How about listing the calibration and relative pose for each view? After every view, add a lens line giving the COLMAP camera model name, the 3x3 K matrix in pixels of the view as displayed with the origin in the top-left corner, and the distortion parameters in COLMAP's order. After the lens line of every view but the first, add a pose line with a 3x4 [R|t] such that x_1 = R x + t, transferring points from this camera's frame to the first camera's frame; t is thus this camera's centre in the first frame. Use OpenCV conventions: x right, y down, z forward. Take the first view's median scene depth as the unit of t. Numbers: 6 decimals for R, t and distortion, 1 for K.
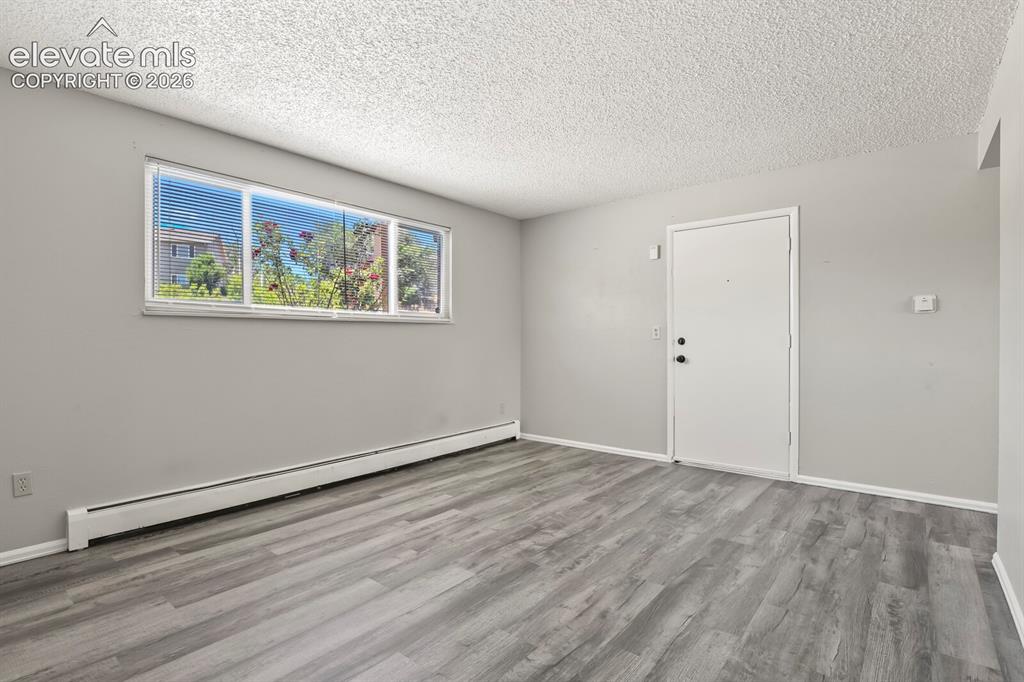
lens RADIAL K [[497.2, 0, 521.6], [0, 497.2, 348.8], [0, 0, 1]] dist [-0.014652, -0.003372]
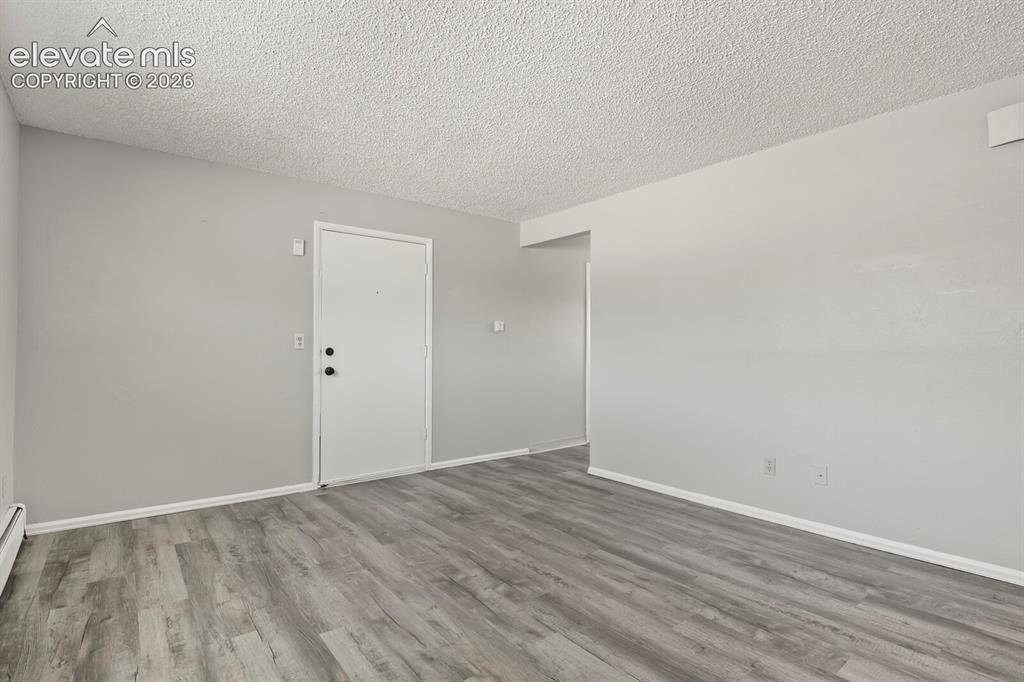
lens RADIAL K [[497.2, 0, 512.0], [0, 497.2, 349.4], [0, 0, 1]] dist [-0.014652, -0.003372]
pose [[0.214906, 0.001943, 0.976633, -0.669256], [0.014377, 0.999883, -0.005153, -0.013680], [-0.976529, 0.015149, 0.214853, 0.644356]]
